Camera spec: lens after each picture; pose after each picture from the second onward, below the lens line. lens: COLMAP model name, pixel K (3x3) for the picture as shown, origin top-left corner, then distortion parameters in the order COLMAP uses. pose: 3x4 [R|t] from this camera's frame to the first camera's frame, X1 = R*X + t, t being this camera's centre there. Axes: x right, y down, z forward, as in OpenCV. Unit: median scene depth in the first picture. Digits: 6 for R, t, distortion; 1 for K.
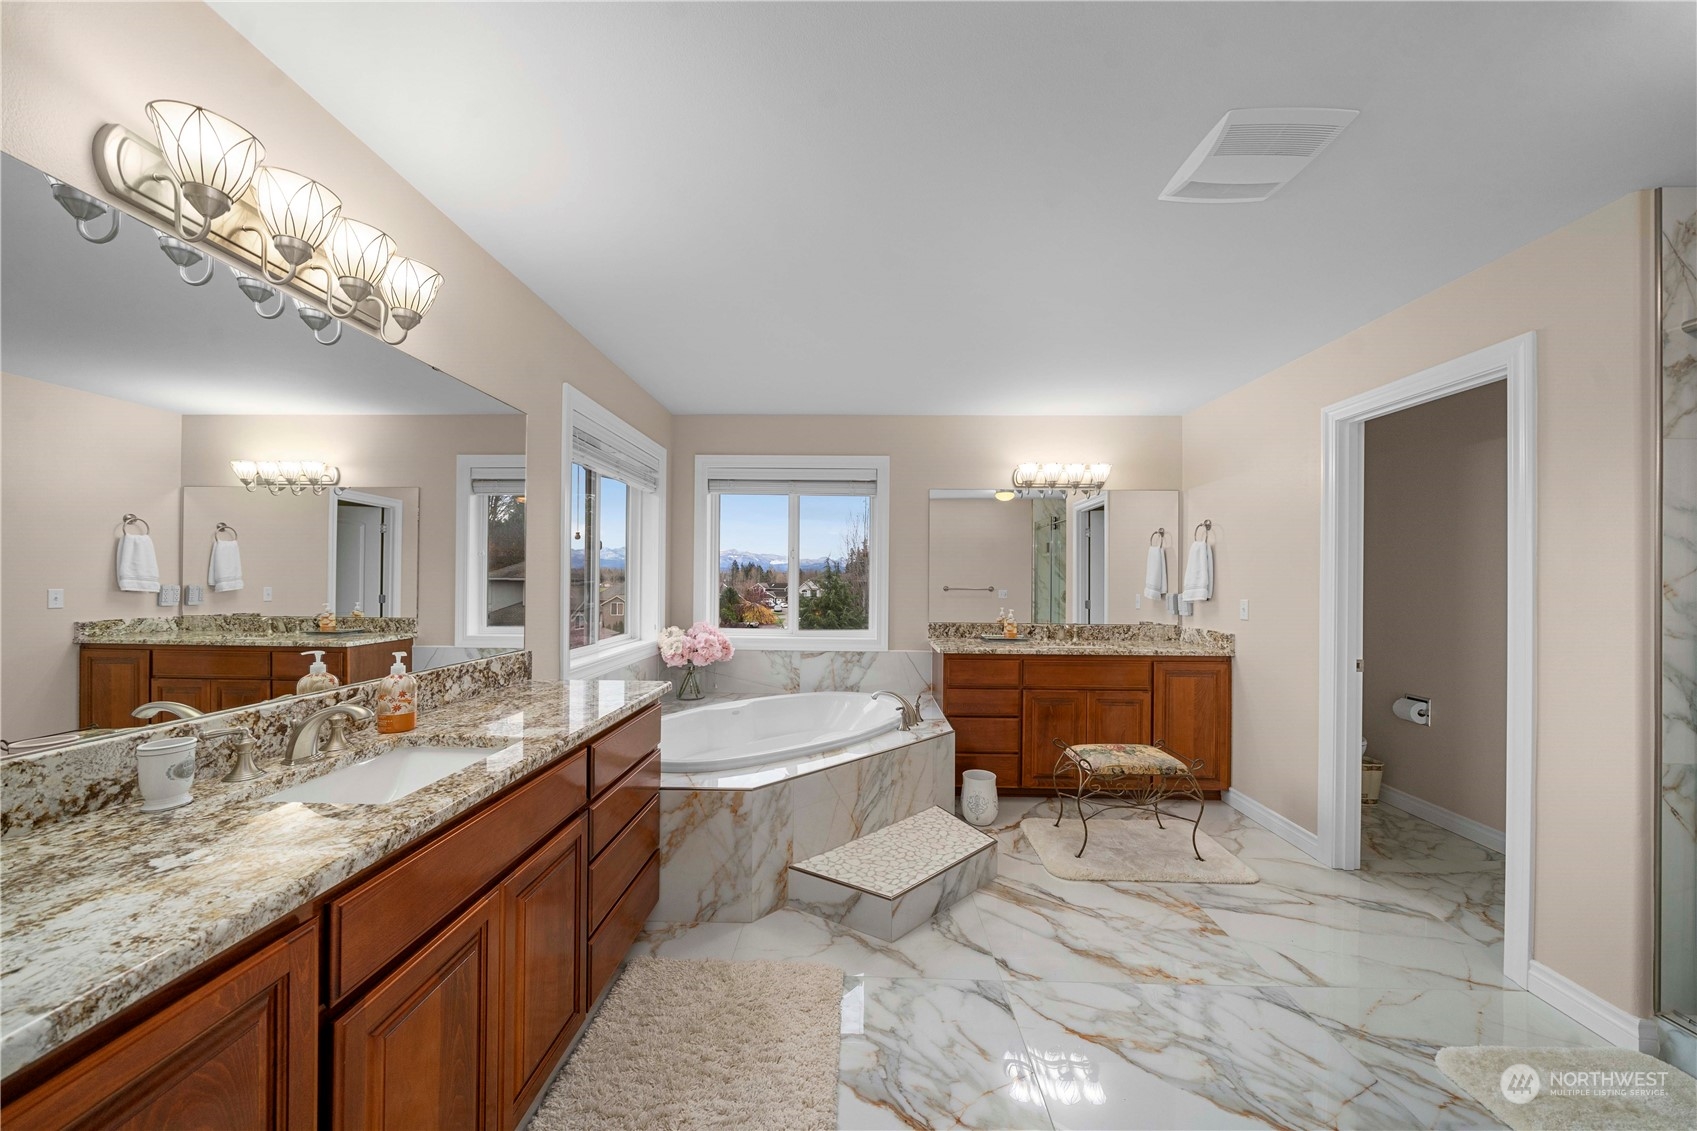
lens RADIAL K [[589.3, 0, 848.5], [0, 589.3, 565.5], [0, 0, 1]] dist [-0.013492, -0.000092]
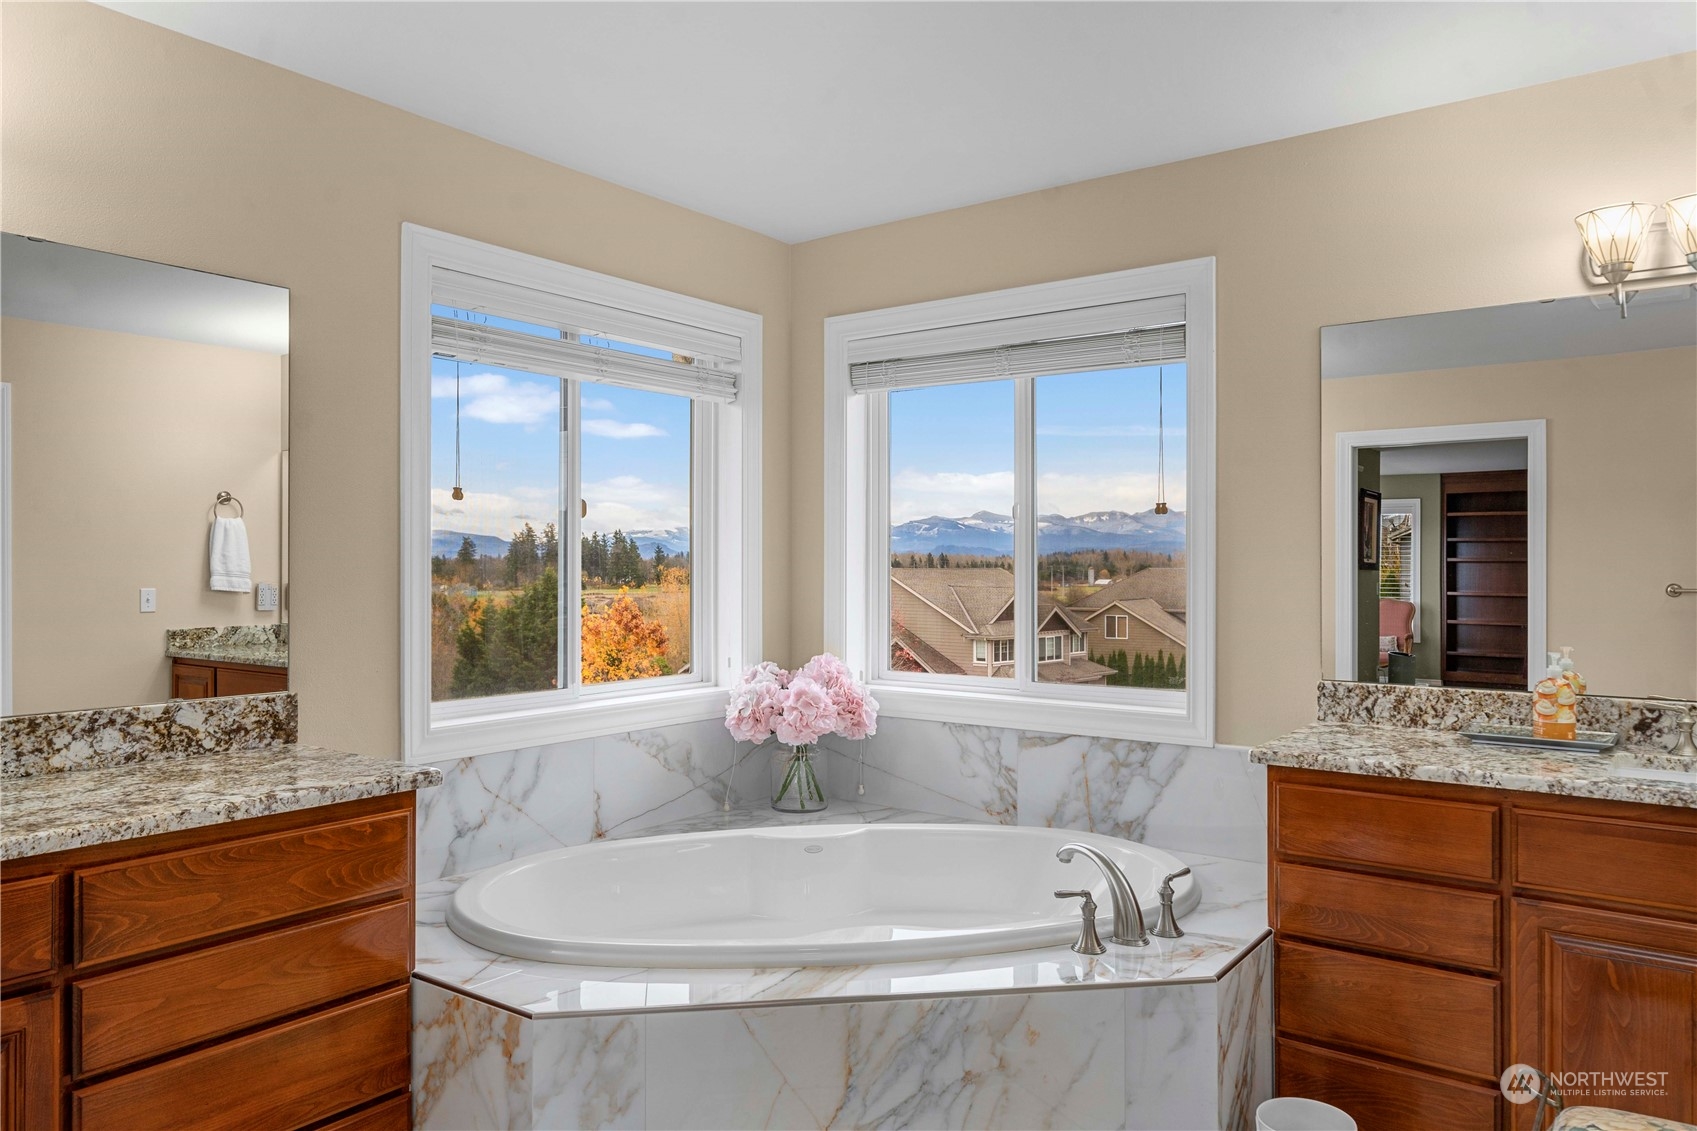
lens RADIAL K [[1151.7, 0, 848.5], [0, 1151.7, 565.5], [0, 0, 1]] dist [0.009410, 0.000255]
pose [[0.809911, -0.010392, -0.586461, 0.359533], [0.020914, 0.999719, 0.011168, 0.011022], [0.586180, -0.021310, 0.809900, 0.254137]]
